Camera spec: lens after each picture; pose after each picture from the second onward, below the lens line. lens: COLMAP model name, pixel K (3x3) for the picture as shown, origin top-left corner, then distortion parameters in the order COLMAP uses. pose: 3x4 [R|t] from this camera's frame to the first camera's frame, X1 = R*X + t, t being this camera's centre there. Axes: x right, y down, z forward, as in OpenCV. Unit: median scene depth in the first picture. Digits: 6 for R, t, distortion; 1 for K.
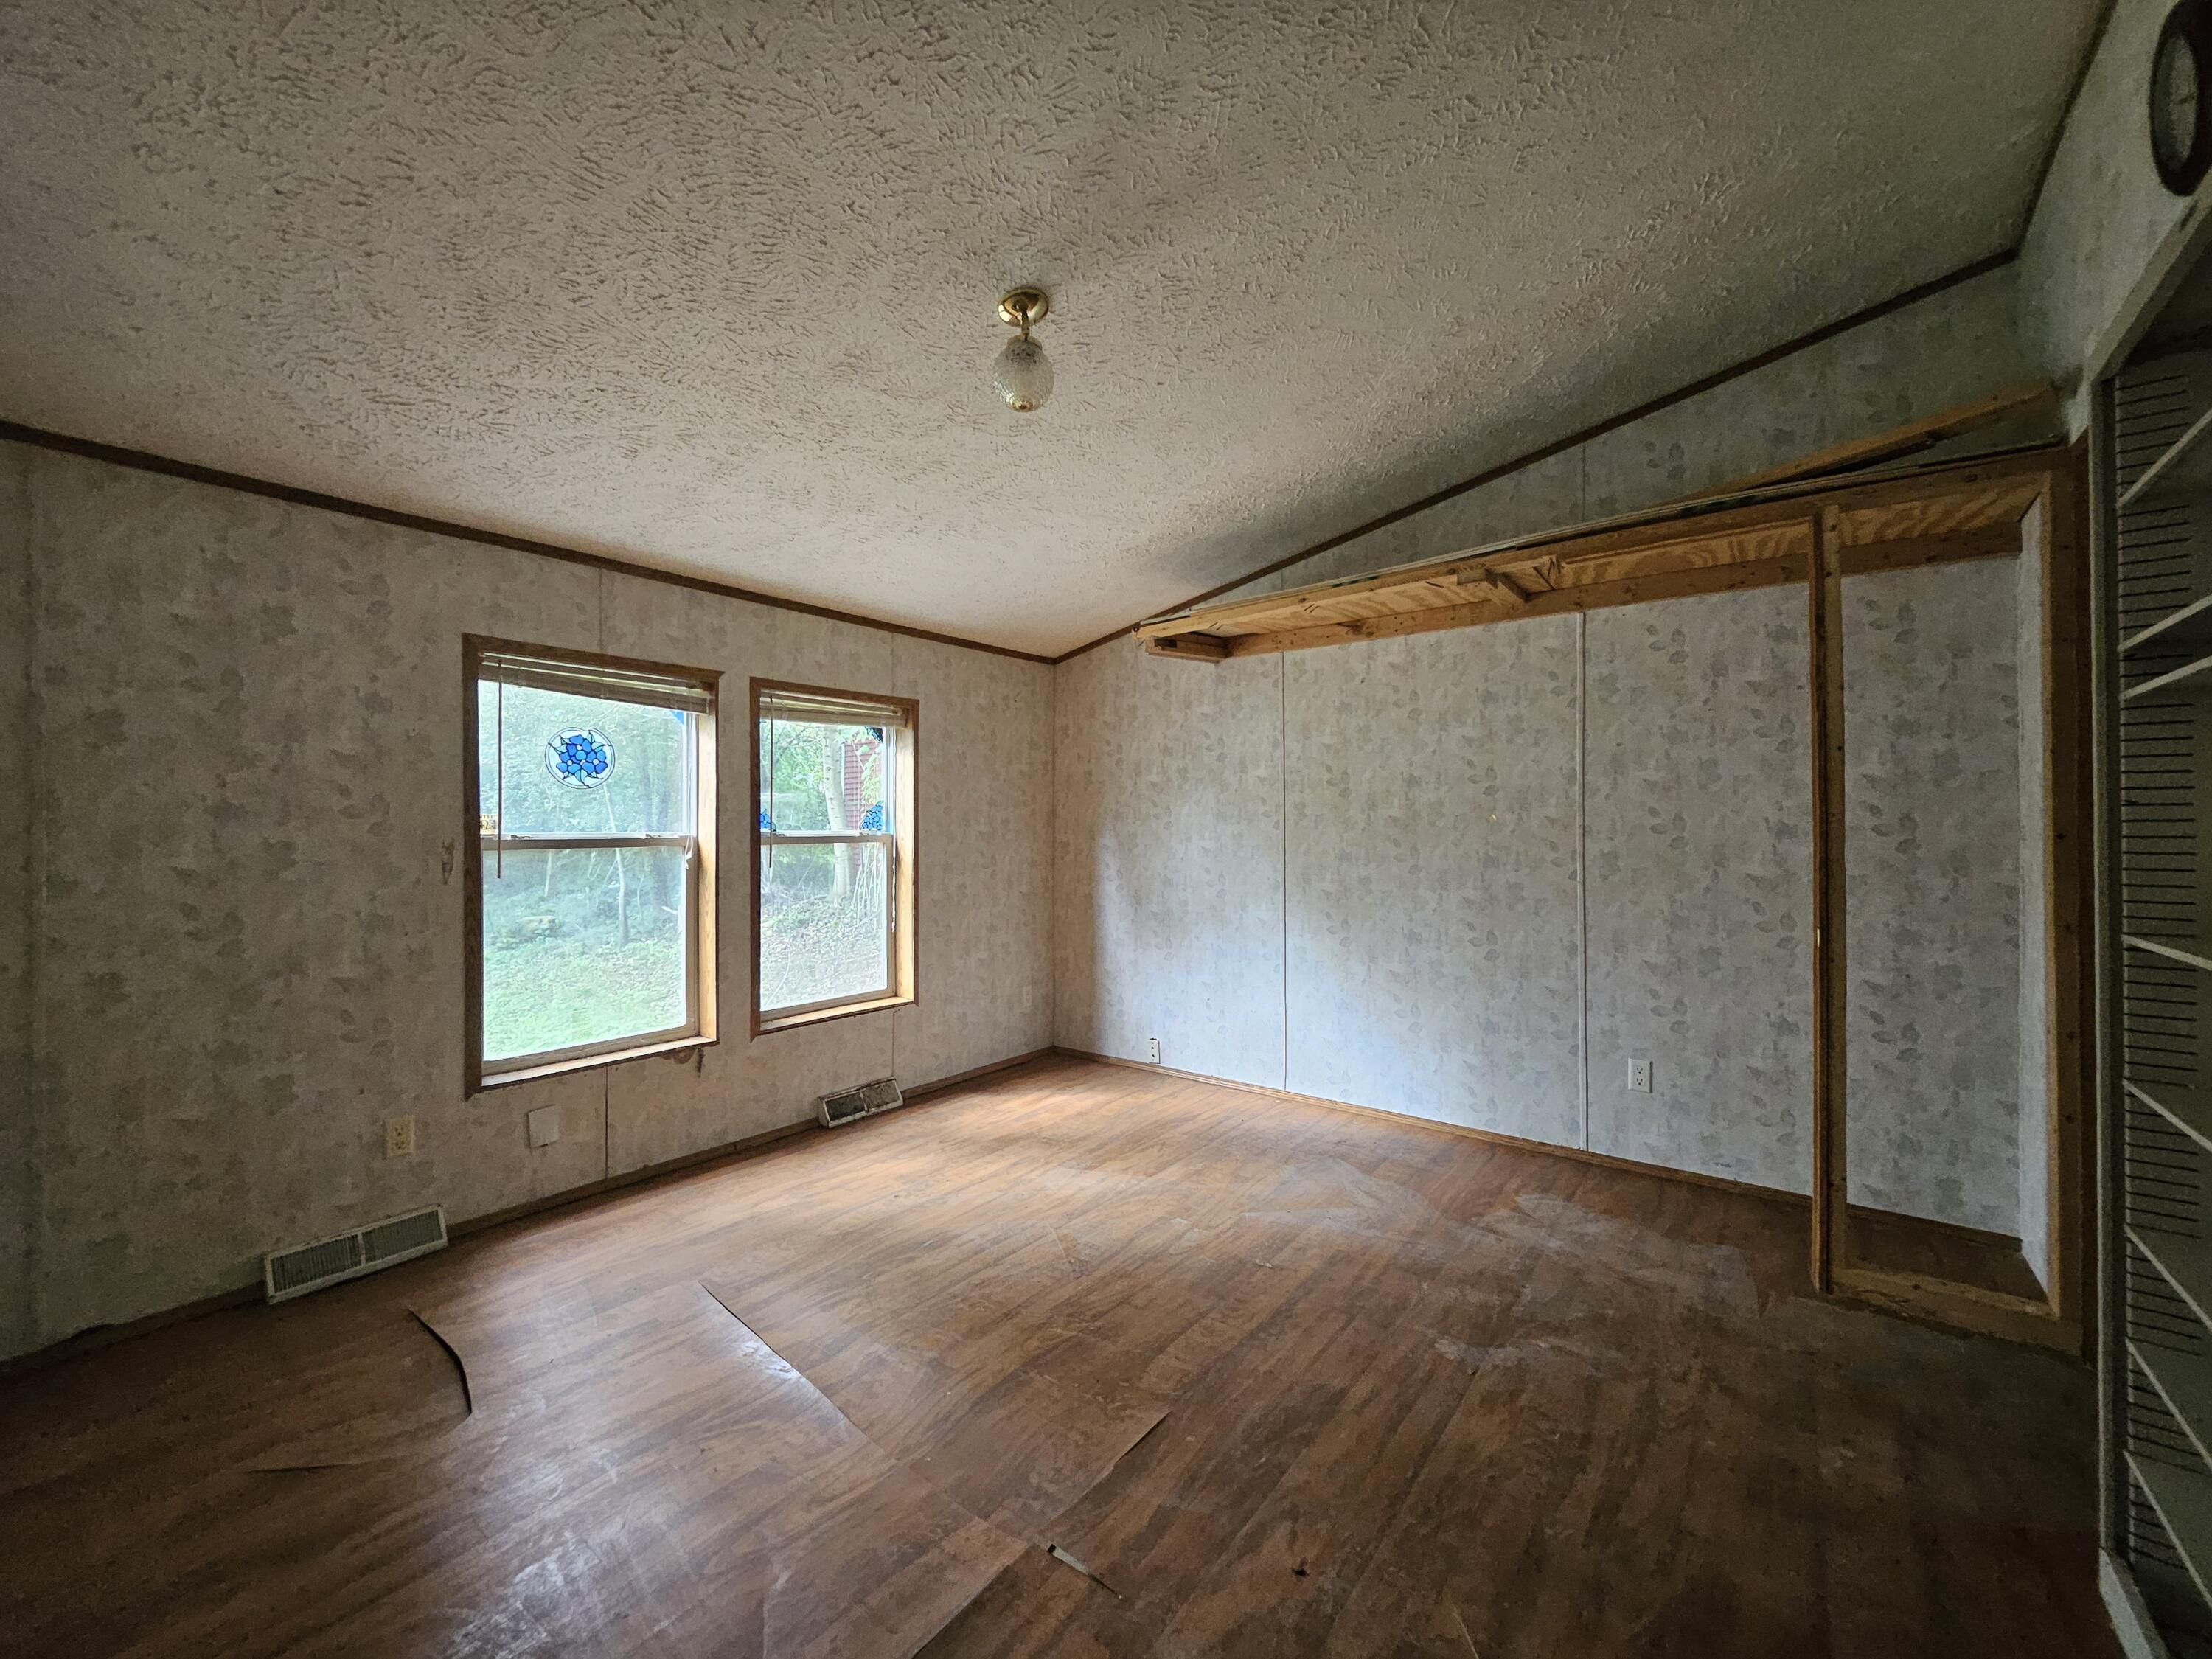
lens RADIAL K [[884.2, 0, 1106.0], [0, 884.2, 829.5], [0, 0, 1]] dist [-0.003050, -0.000481]
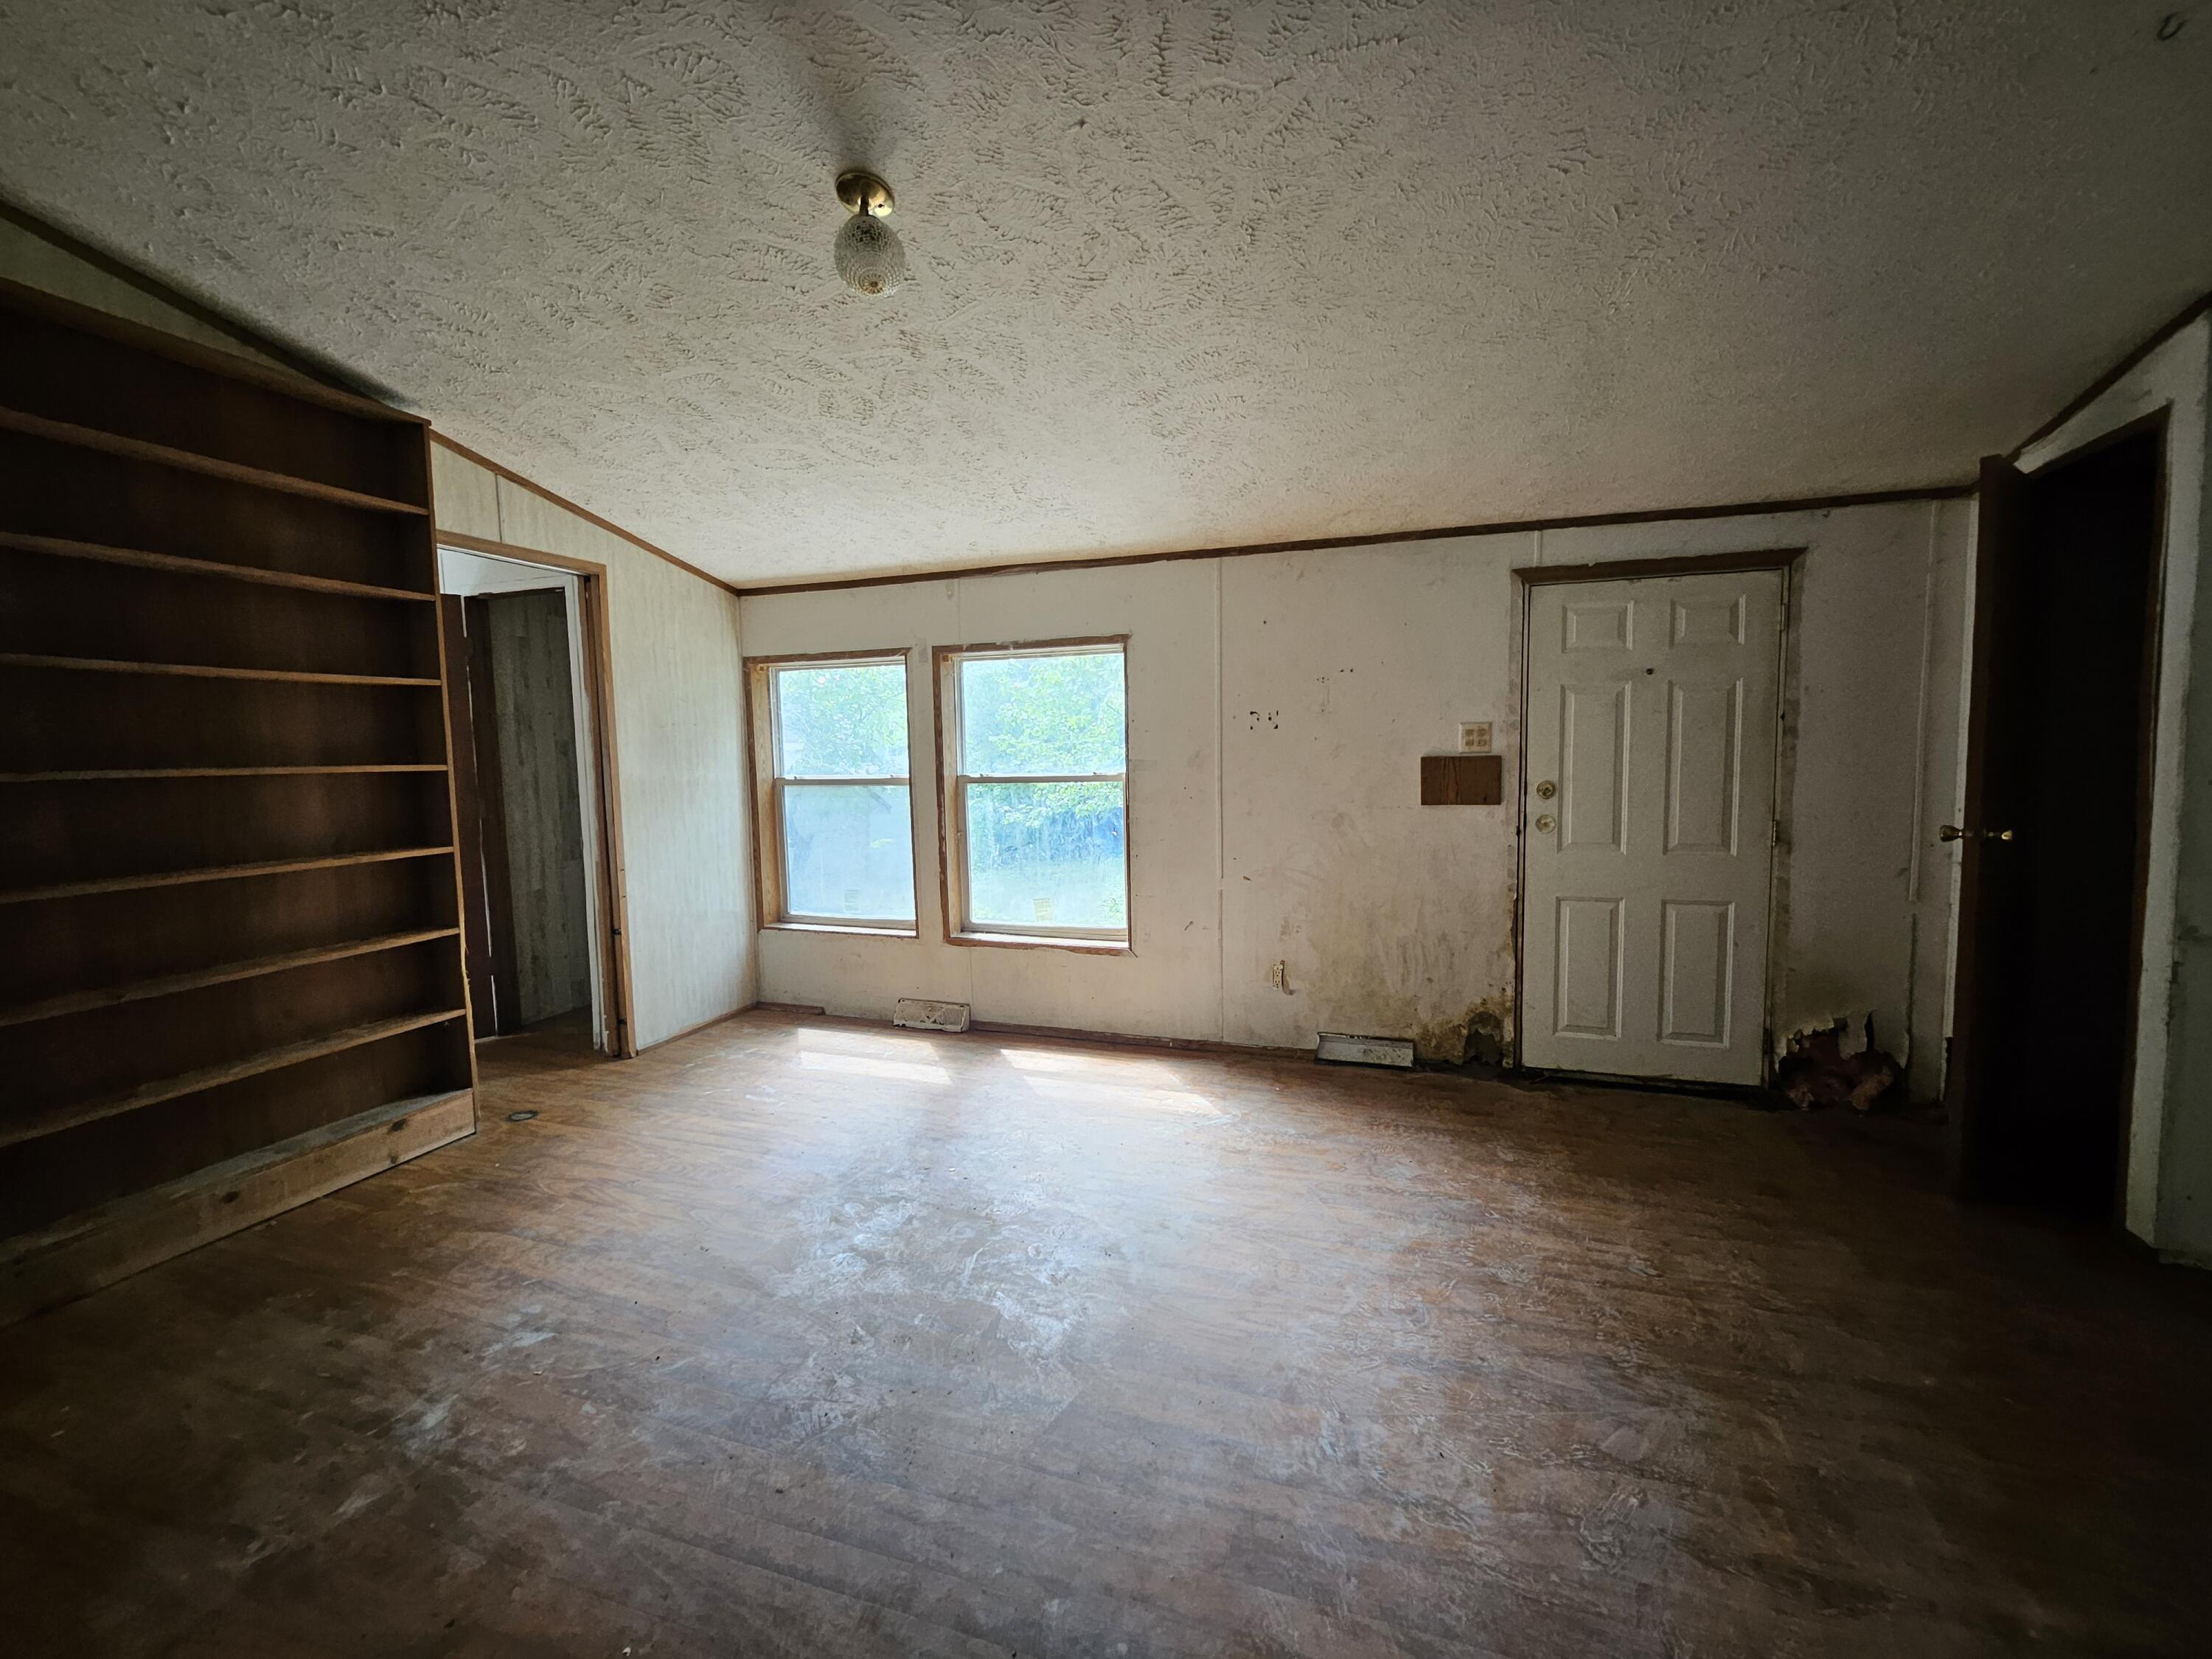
lens RADIAL K [[884.2, 0, 1106.0], [0, 884.2, 829.5], [0, 0, 1]] dist [-0.003050, -0.000481]
pose [[0.332517, 0.082046, -0.939522, 0.812226], [0.021926, 0.995267, 0.094674, -0.025009], [0.942842, -0.052080, 0.329144, 0.841385]]
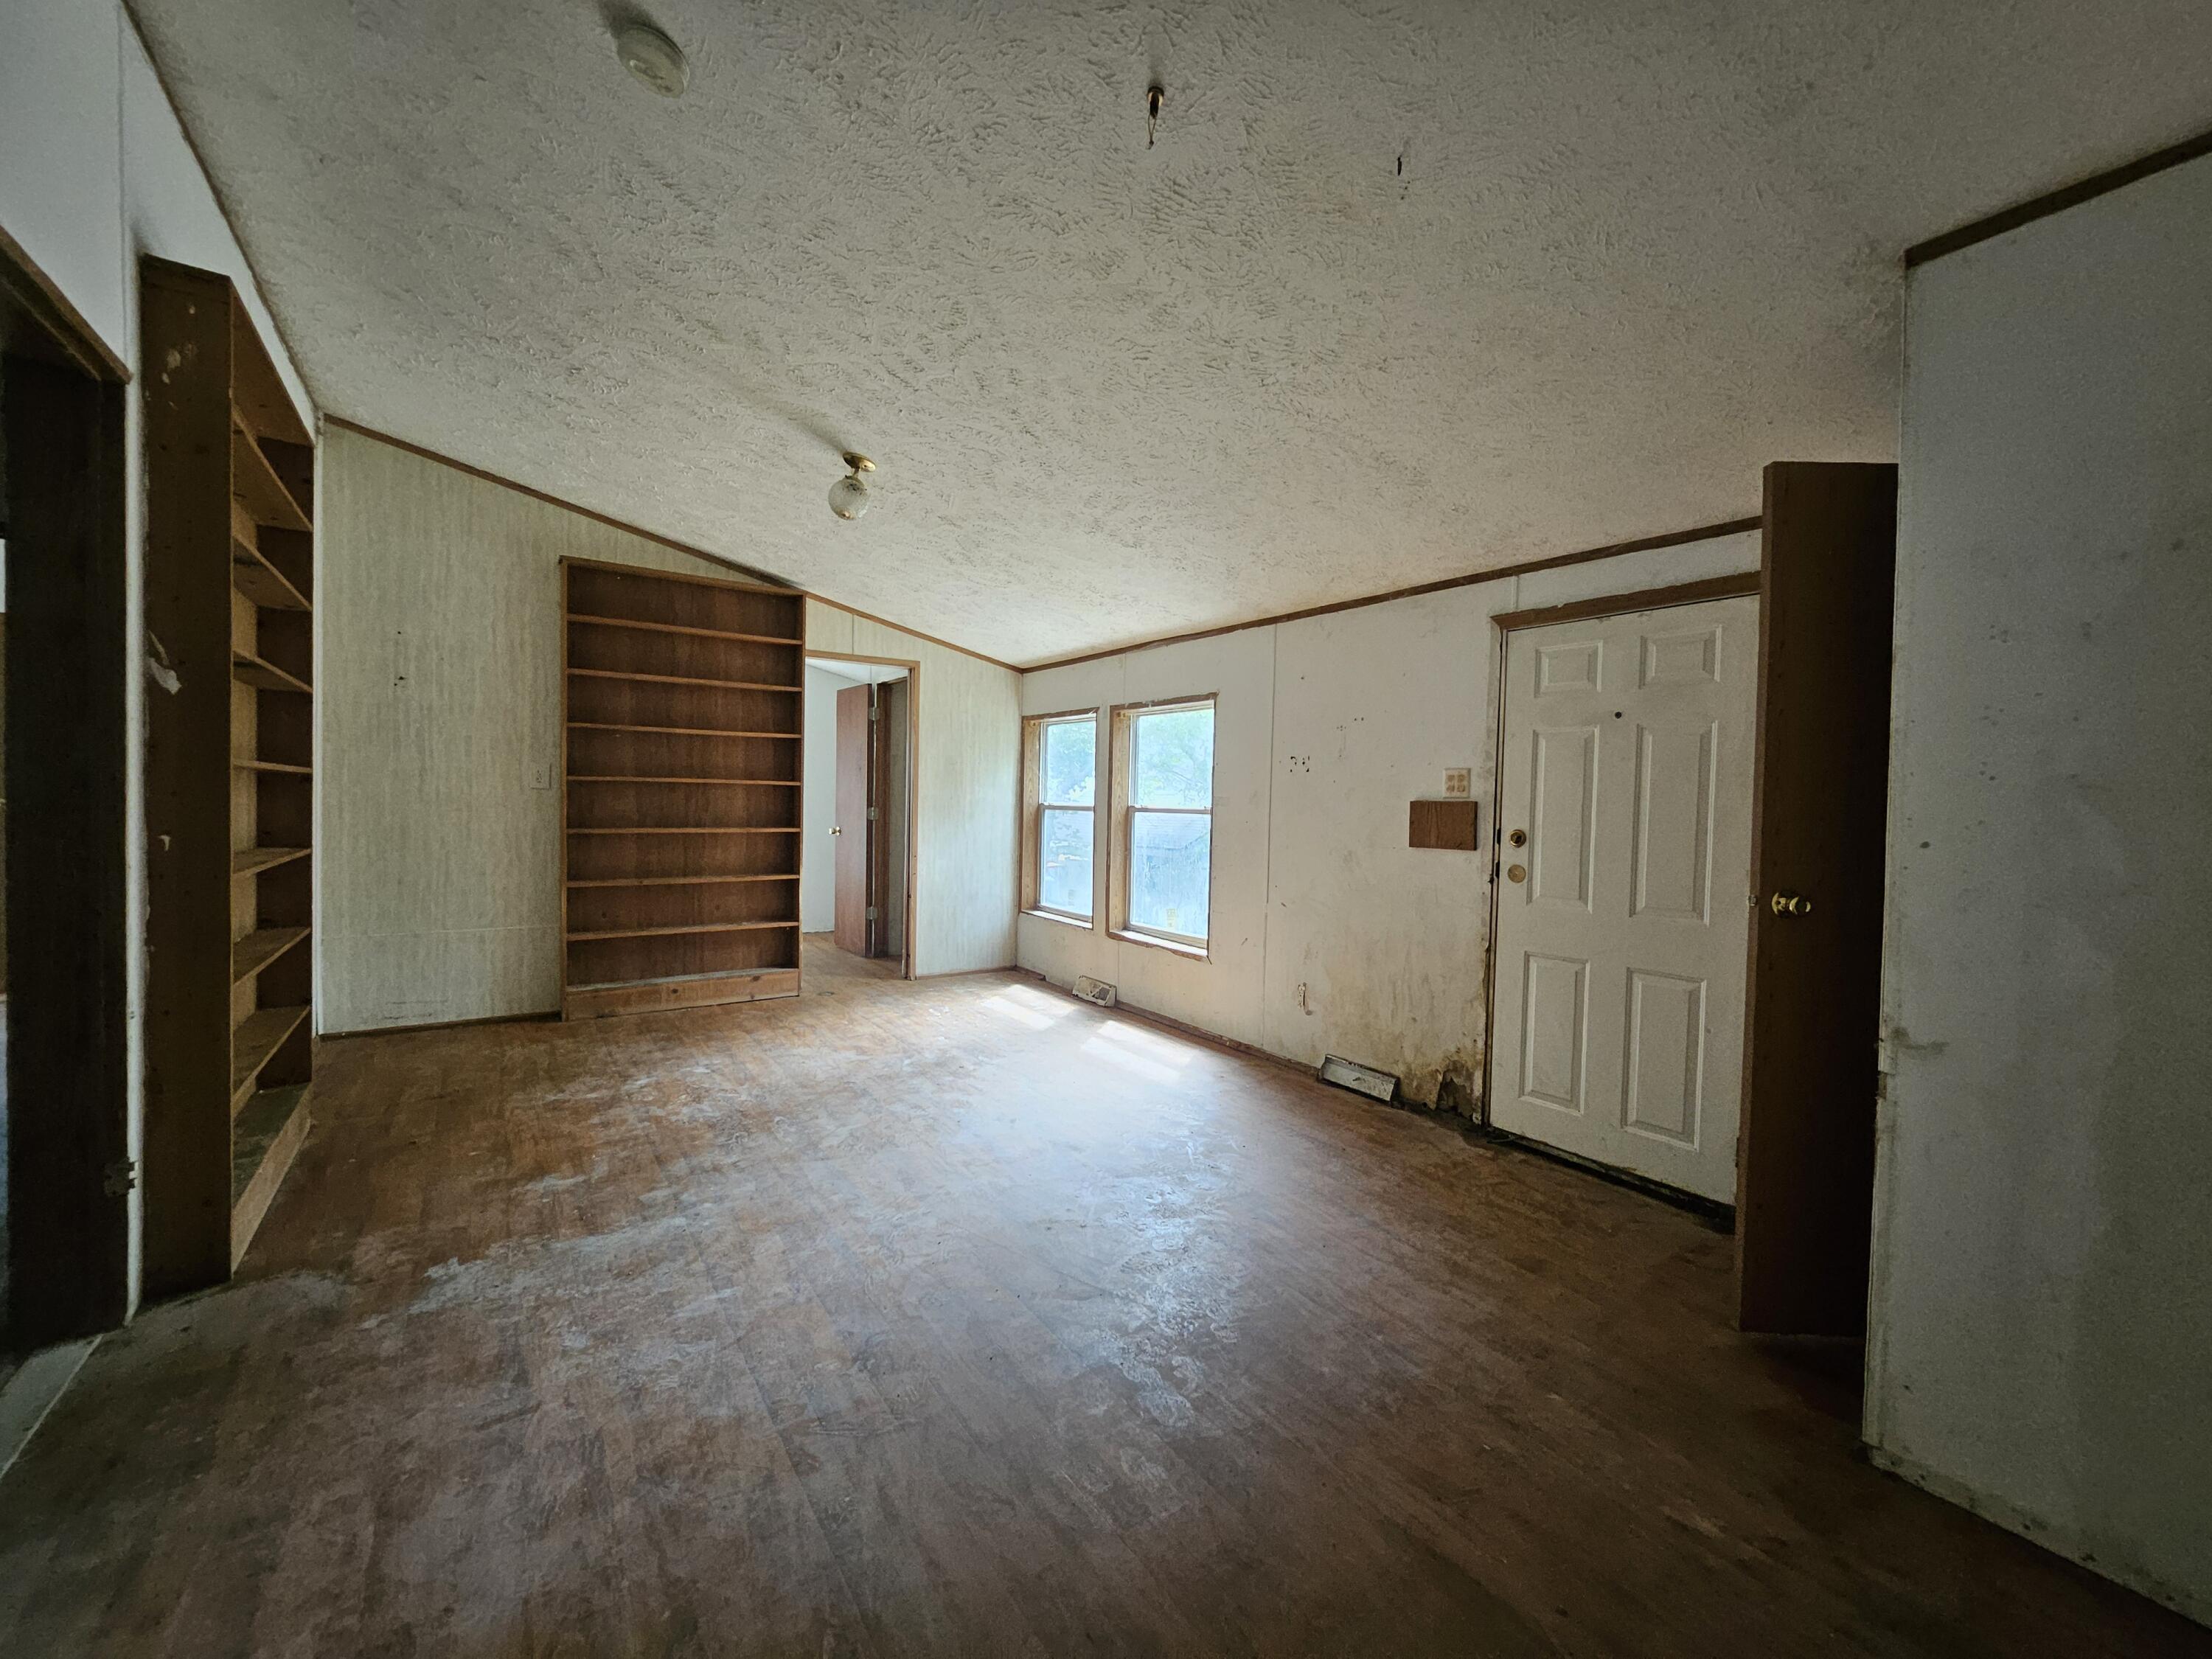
lens RADIAL K [[884.2, 0, 1106.0], [0, 884.2, 829.5], [0, 0, 1]] dist [-0.003050, -0.000481]
pose [[-0.299307, 0.030050, -0.953683, 1.087809], [-0.015594, 0.999216, 0.036379, -0.002151], [0.954029, 0.025760, -0.298604, 1.493494]]
